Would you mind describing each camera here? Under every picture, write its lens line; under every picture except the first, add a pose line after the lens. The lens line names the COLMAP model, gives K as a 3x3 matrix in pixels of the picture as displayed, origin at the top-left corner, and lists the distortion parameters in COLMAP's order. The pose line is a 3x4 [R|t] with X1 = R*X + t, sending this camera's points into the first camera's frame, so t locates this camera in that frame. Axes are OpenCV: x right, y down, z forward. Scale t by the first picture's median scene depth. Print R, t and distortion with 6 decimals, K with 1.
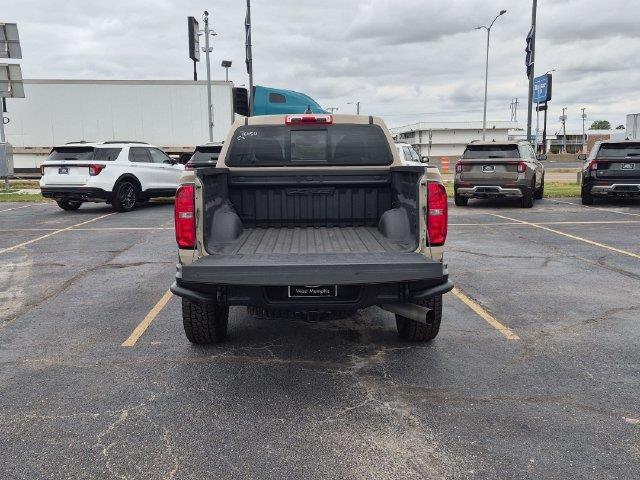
lens RADIAL K [[658.6, 0, 298.2], [0, 658.6, 233.4], [0, 0, 1]] dist [0.033011, -0.000415]
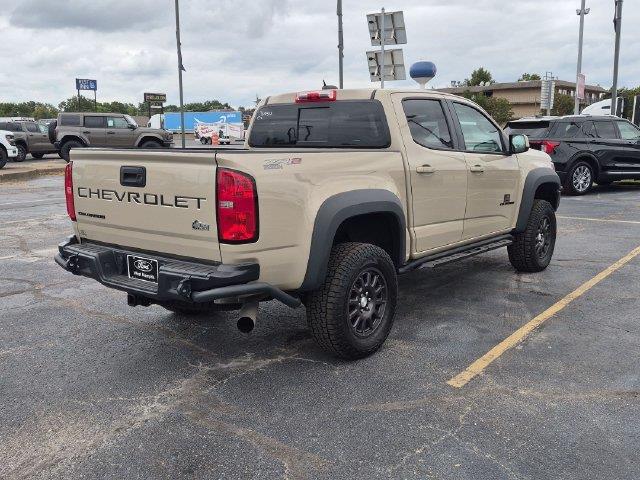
lens RADIAL K [[635.6, 0, 291.2], [0, 635.6, 239.3], [0, 0, 1]] dist [0.053405, -0.005770]
pose [[0.756796, 0.110527, -0.644239, 0.656958], [-0.078980, 0.993841, 0.077727, -0.047209], [0.648862, -0.007942, 0.760864, 0.345367]]
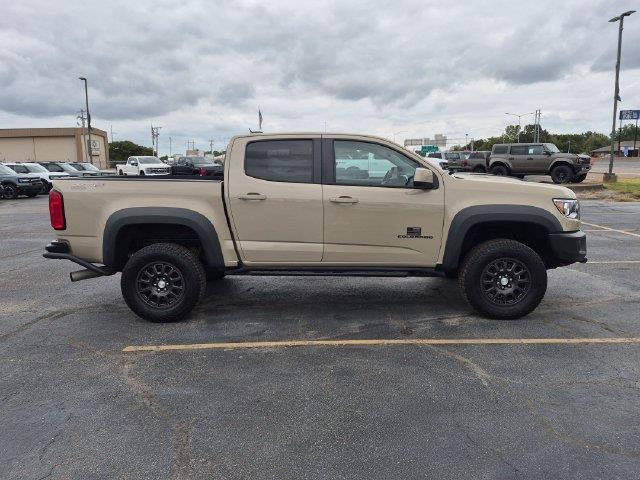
lens RADIAL K [[481.0, 0, 320.0], [0, 481.0, 240.0], [0, 0, 1]] dist [0.037392, -0.000335]
pose [[-0.040637, 0.168278, -0.984902, 1.078828], [-0.108861, 0.979102, 0.171779, -0.181159], [0.993226, 0.114198, -0.021469, 1.345443]]
